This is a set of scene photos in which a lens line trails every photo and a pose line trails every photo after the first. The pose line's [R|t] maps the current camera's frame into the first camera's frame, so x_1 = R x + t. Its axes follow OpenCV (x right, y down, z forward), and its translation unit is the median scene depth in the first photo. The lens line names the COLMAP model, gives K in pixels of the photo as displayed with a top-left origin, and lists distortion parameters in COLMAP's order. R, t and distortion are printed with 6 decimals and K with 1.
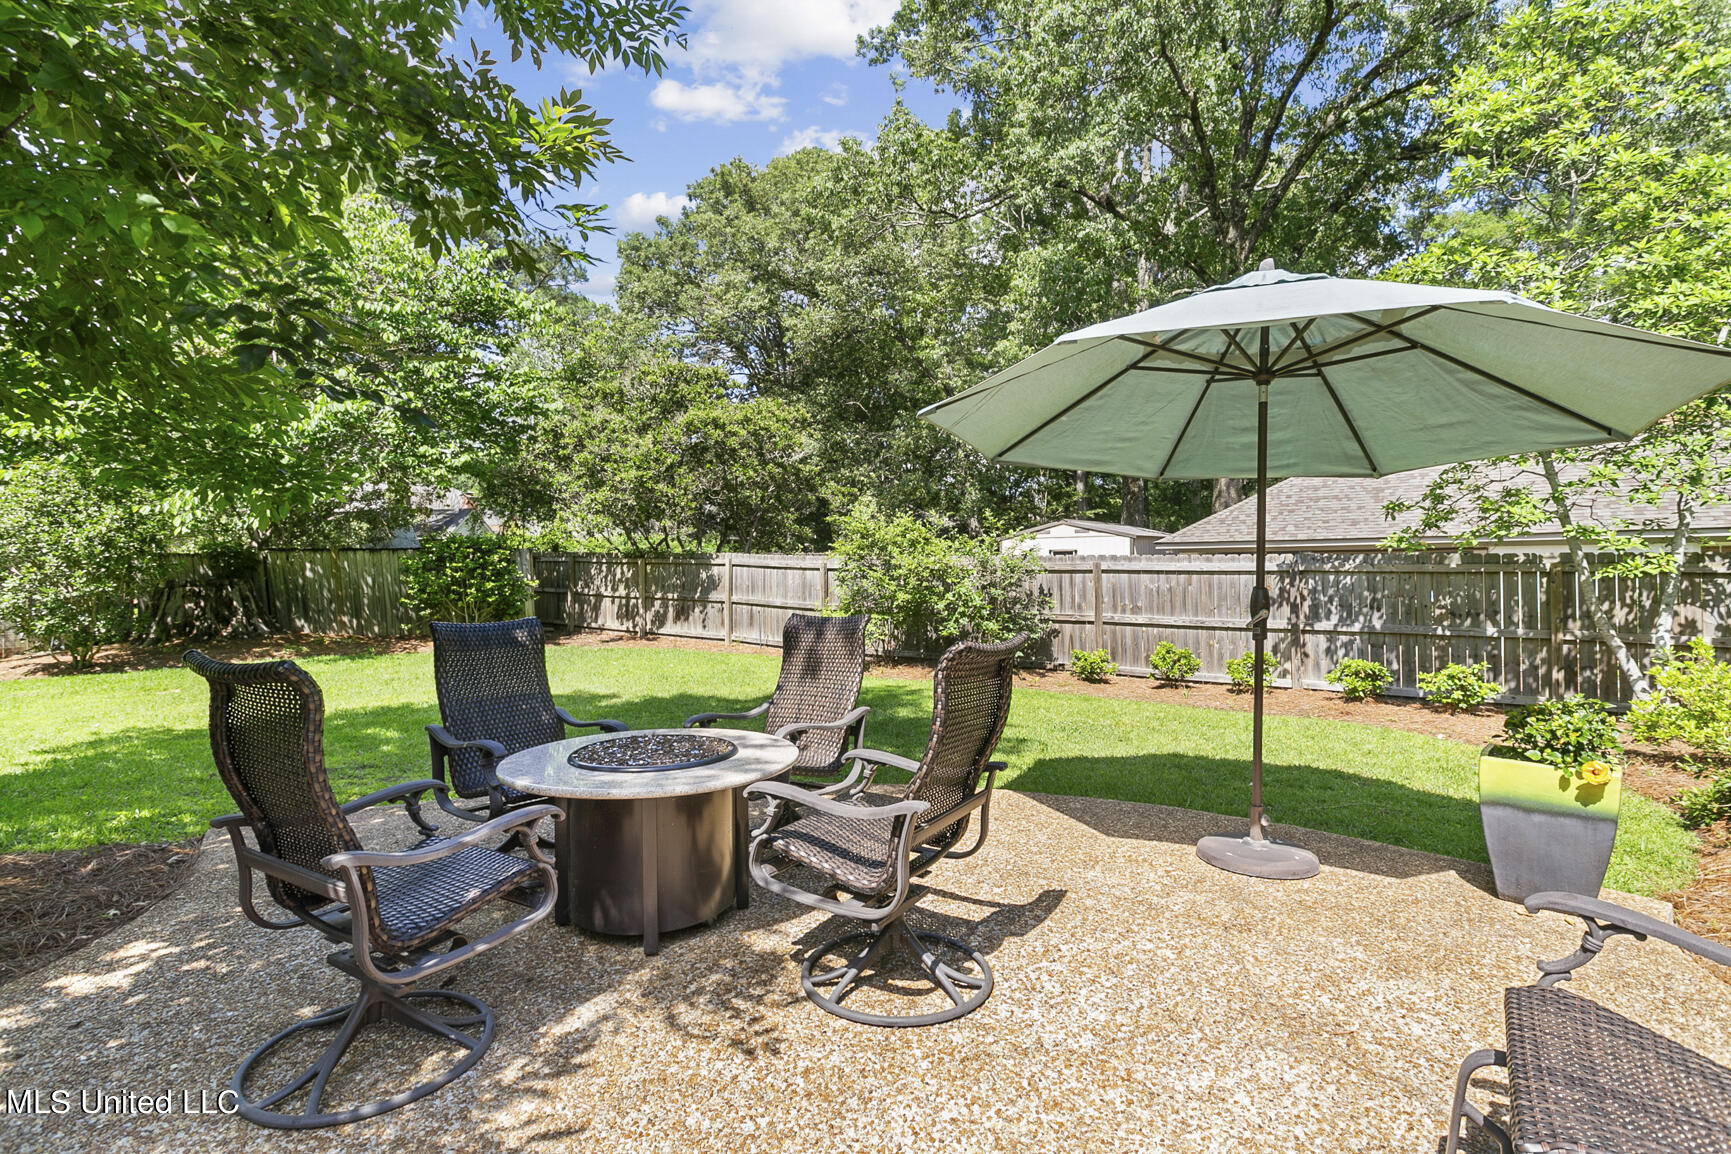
lens RADIAL K [[839.4, 0, 865.5], [0, 839.4, 577.0], [0, 0, 1]] dist [0.003105, 0.000945]
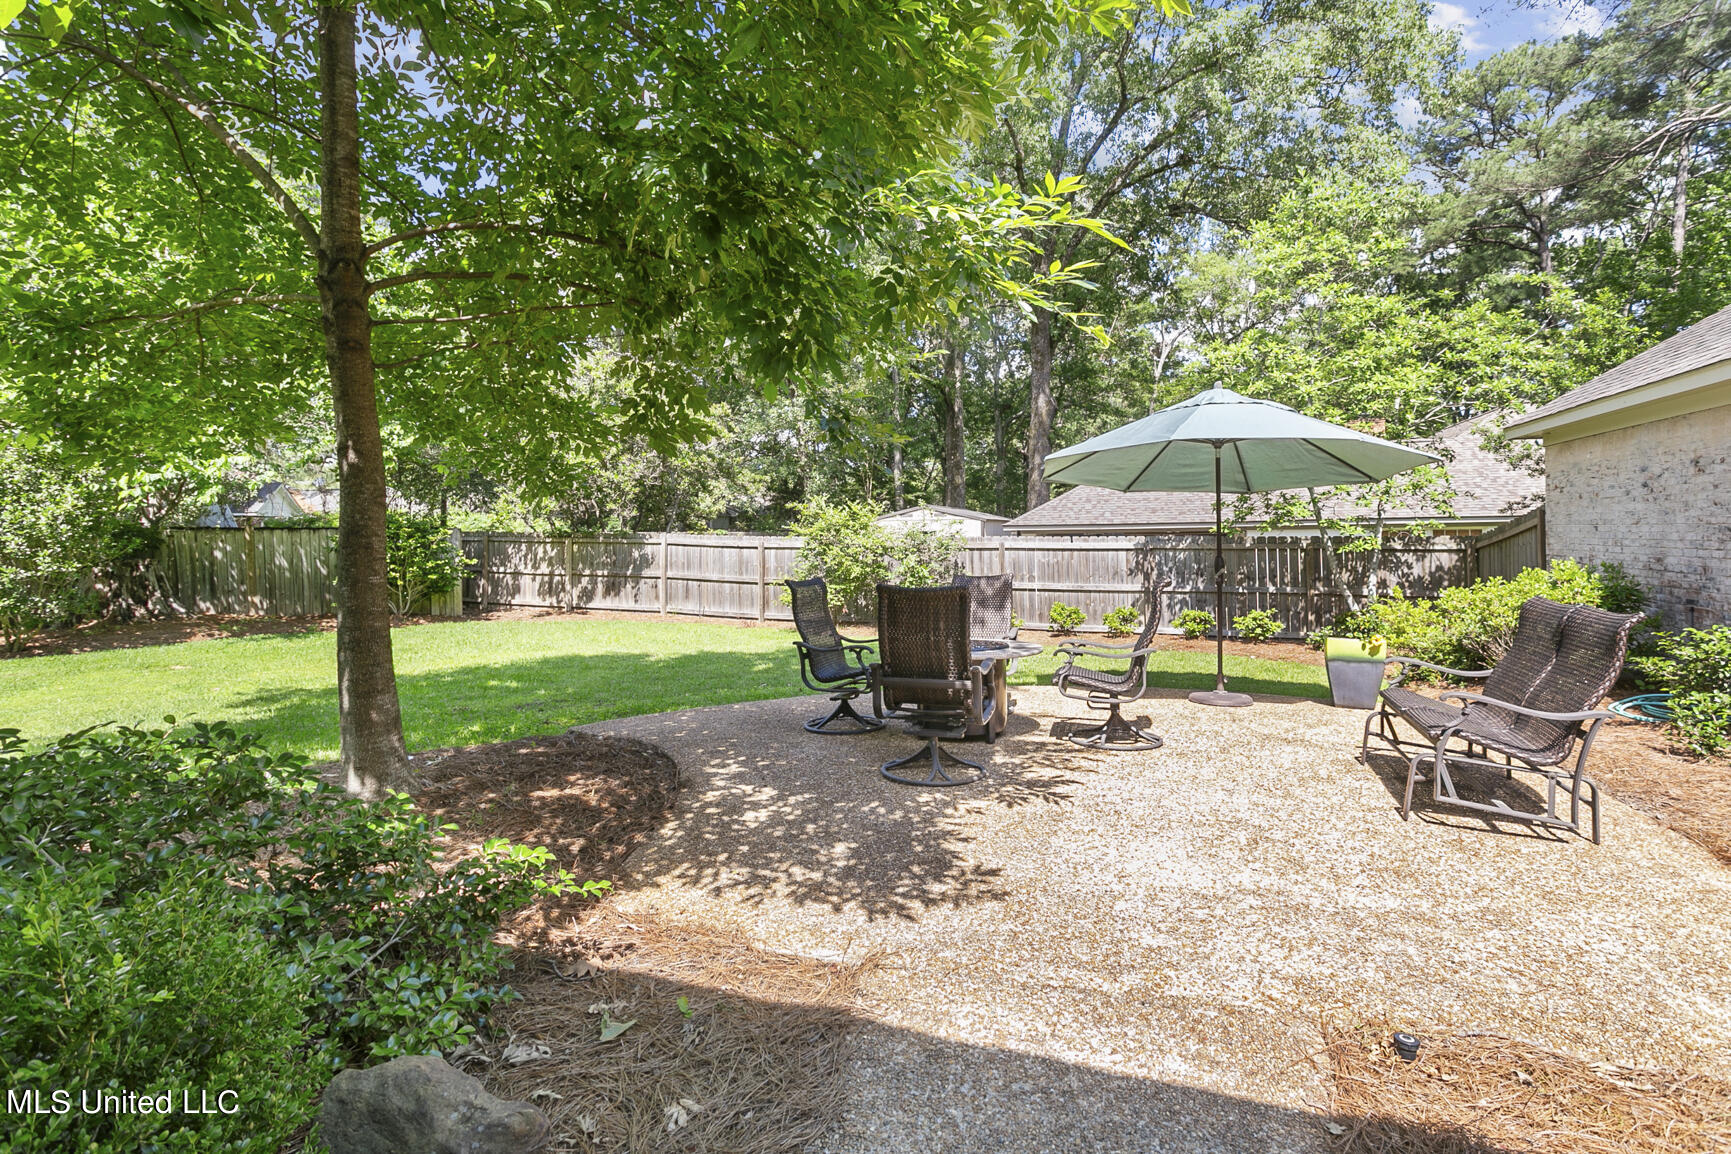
lens RADIAL K [[849.7, 0, 865.8], [0, 849.7, 538.8], [0, 0, 1]] dist [-0.000617, -0.000391]
pose [[0.967937, 0.001305, 0.251191, -0.280864], [0.003771, 0.999798, -0.019725, 0.002545], [-0.251166, 0.020040, 0.967736, -0.232704]]
